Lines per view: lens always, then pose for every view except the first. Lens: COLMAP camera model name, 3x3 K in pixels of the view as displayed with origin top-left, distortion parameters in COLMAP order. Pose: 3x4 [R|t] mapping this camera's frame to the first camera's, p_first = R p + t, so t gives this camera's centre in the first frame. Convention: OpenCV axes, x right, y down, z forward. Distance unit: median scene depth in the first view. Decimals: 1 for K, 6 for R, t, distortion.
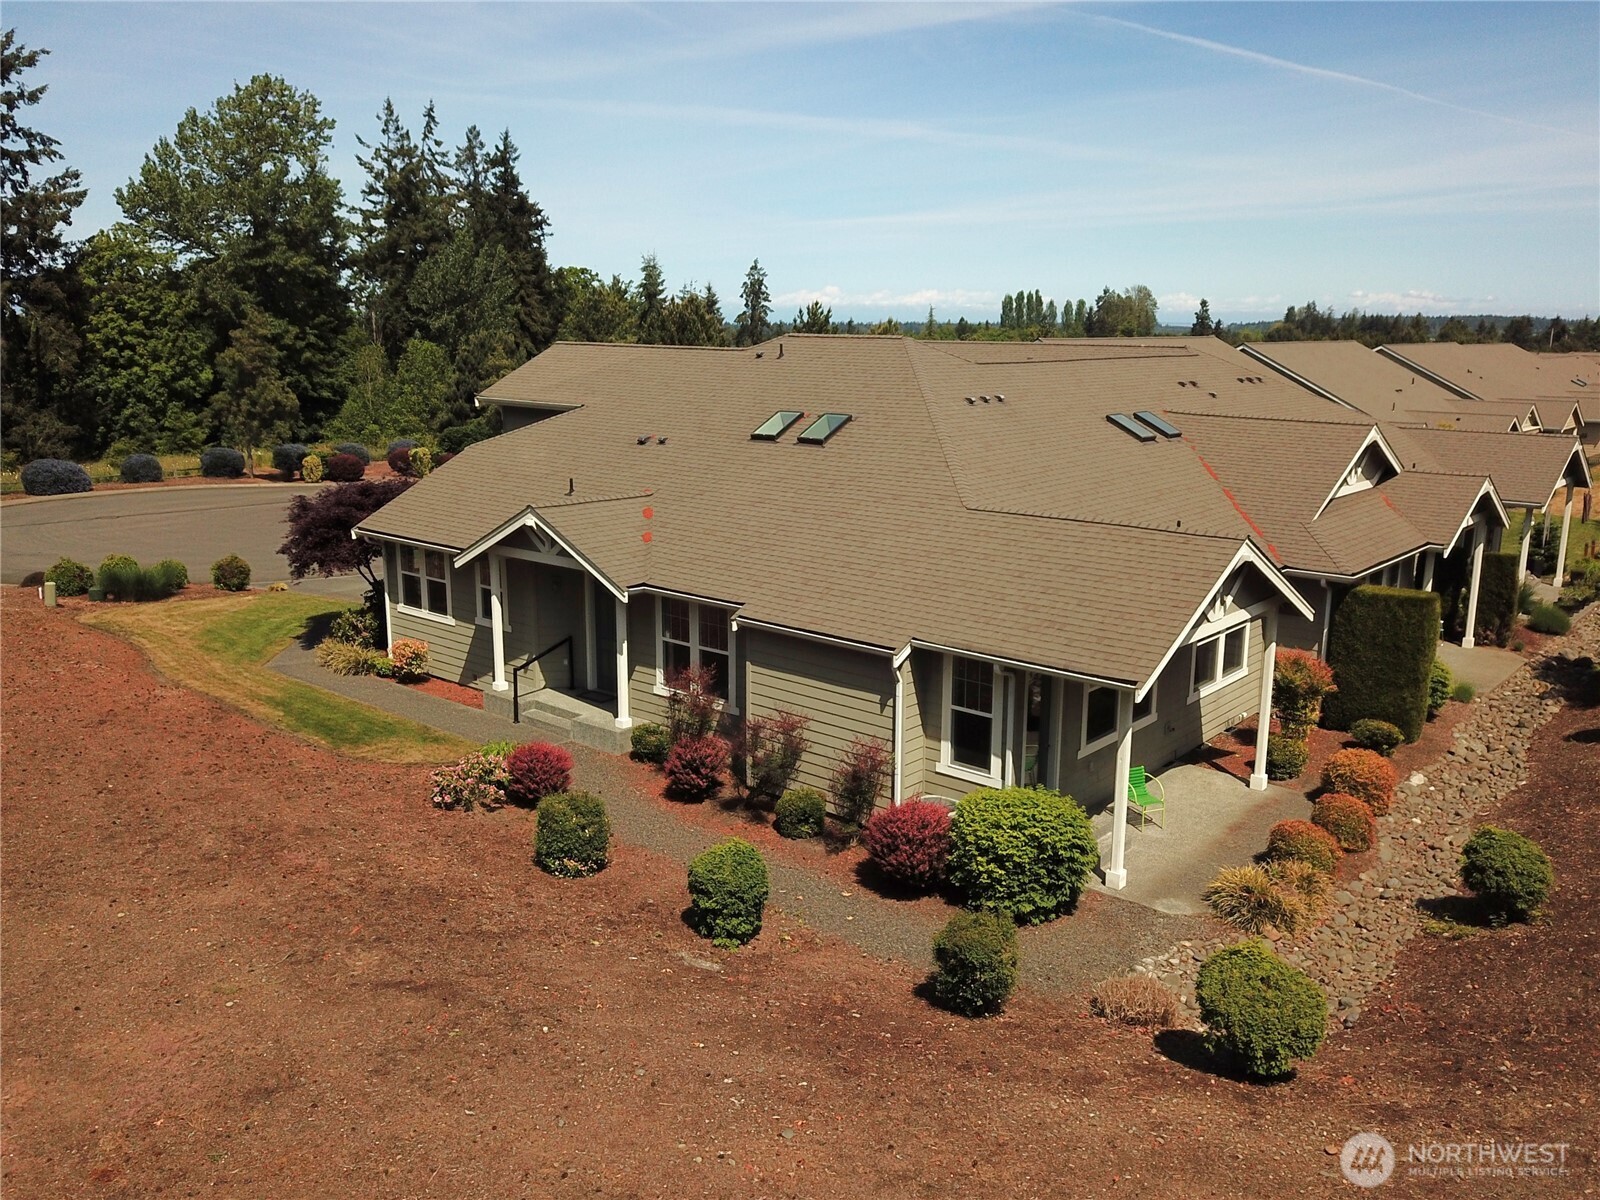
lens RADIAL K [[1289.9, 0, 800.0], [0, 1289.9, 600.0], [0, 0, 1]] dist [0.008030, -0.003785]
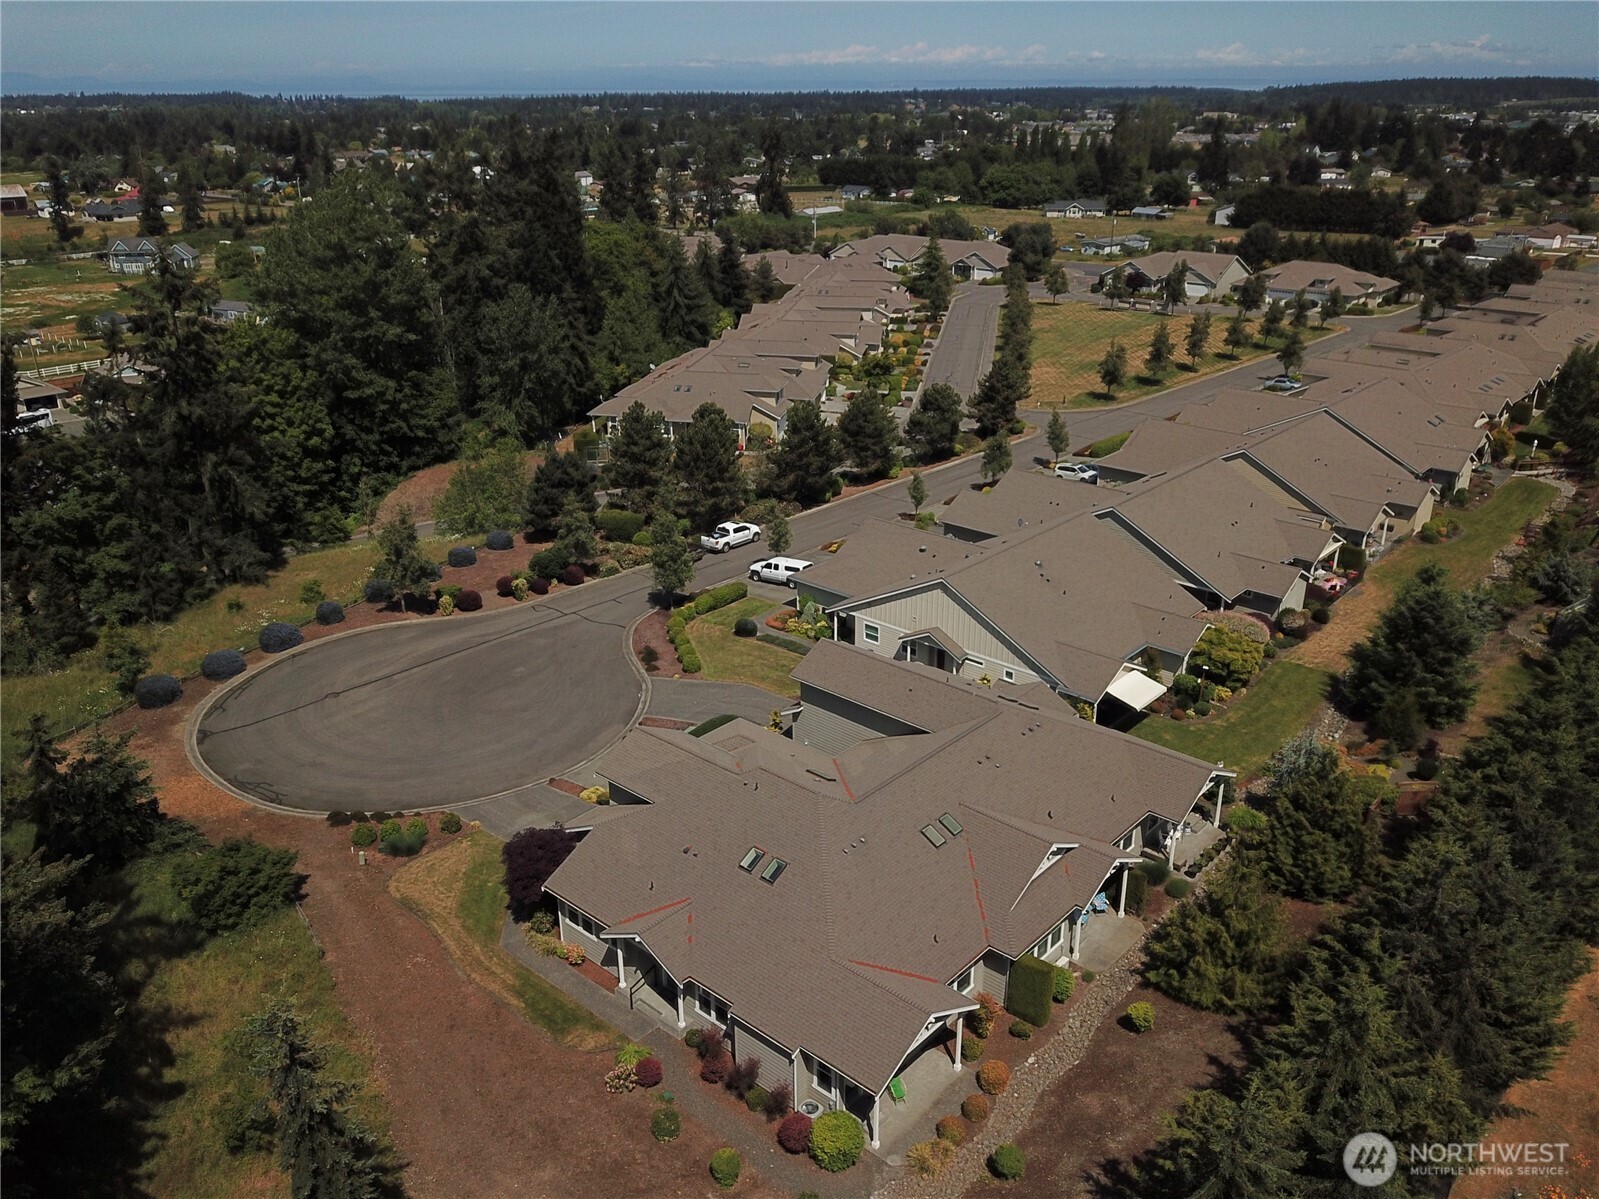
lens RADIAL K [[1241.1, 0, 799.5], [0, 1241.1, 599.5], [0, 0, 1]] dist [0.005653, 0.001129]
pose [[0.999696, -0.009014, -0.022933, 0.124548], [0.012888, 0.984510, 0.174856, -1.029564], [0.021001, -0.175099, 0.984327, -1.007209]]
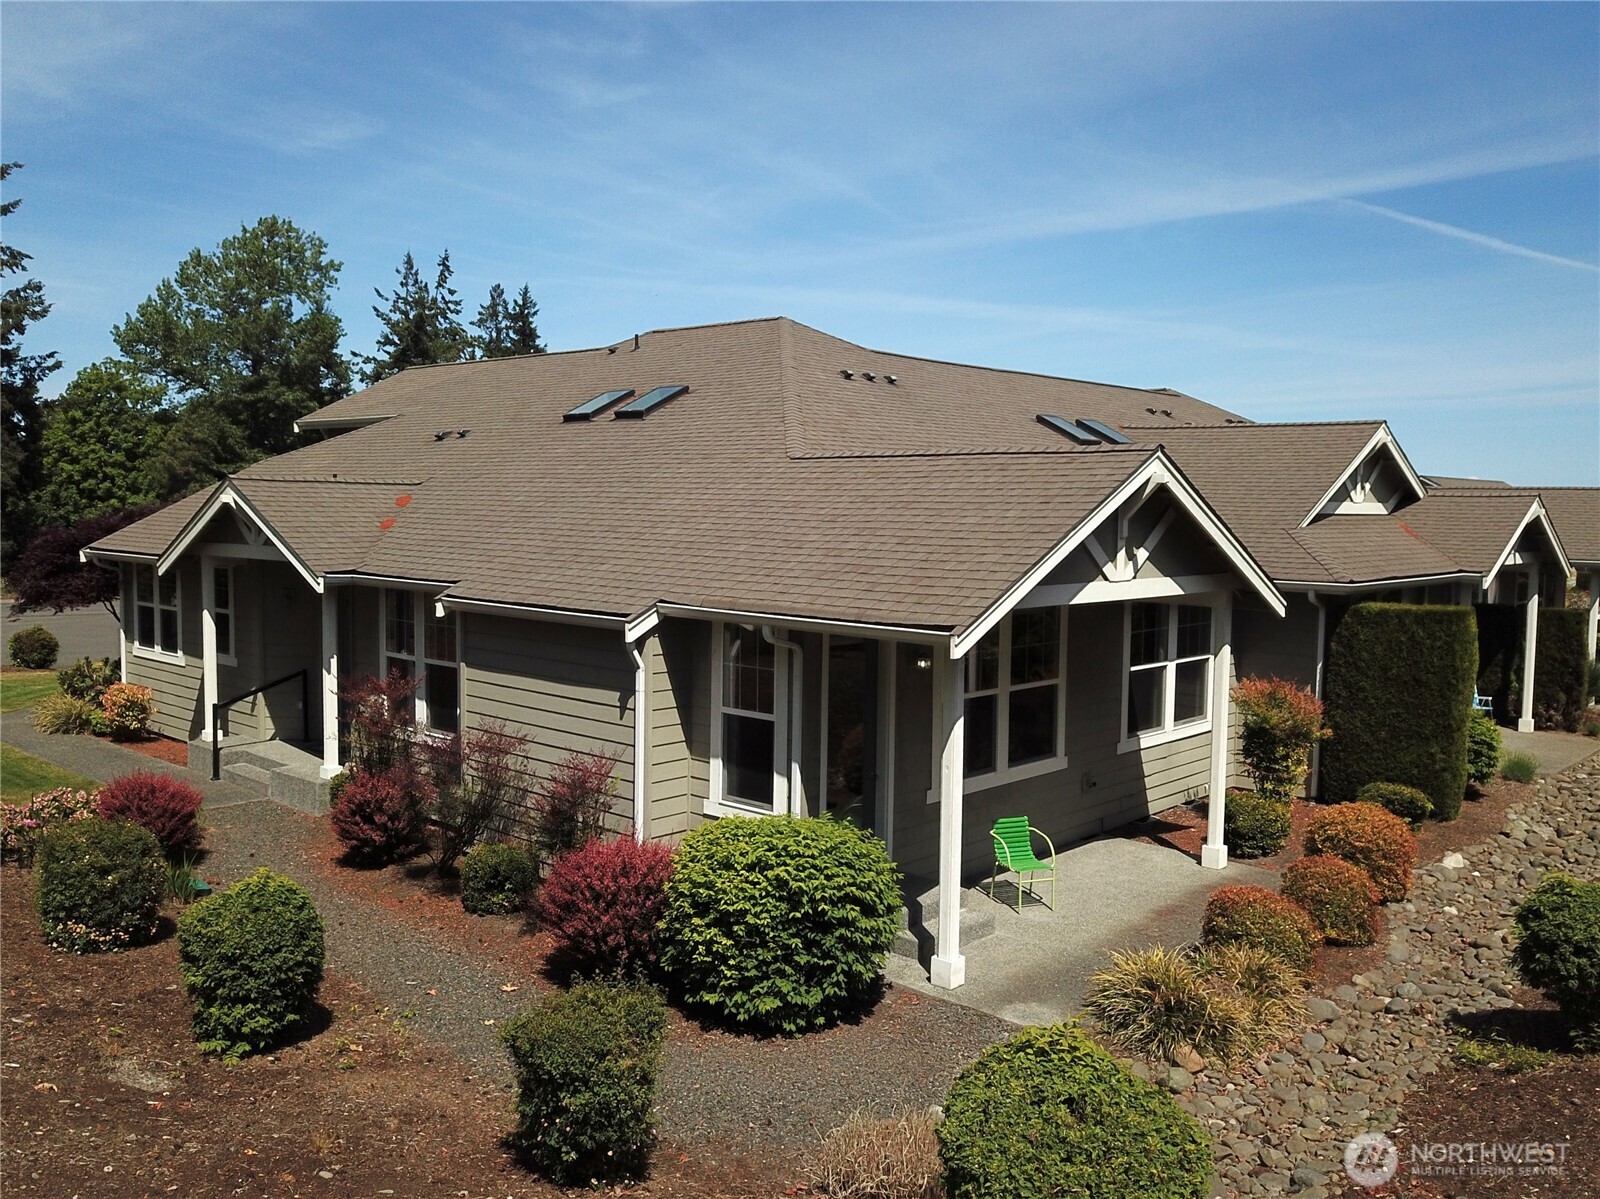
lens RADIAL K [[1305.7, 0, 800.0], [0, 1305.7, 599.5], [0, 0, 1]] dist [0.003477, -0.002280]
pose [[0.999350, 0.010123, -0.034589, 0.152038], [-0.014839, 0.990188, -0.138954, 0.100424], [0.032843, 0.139377, 0.989695, 0.280905]]
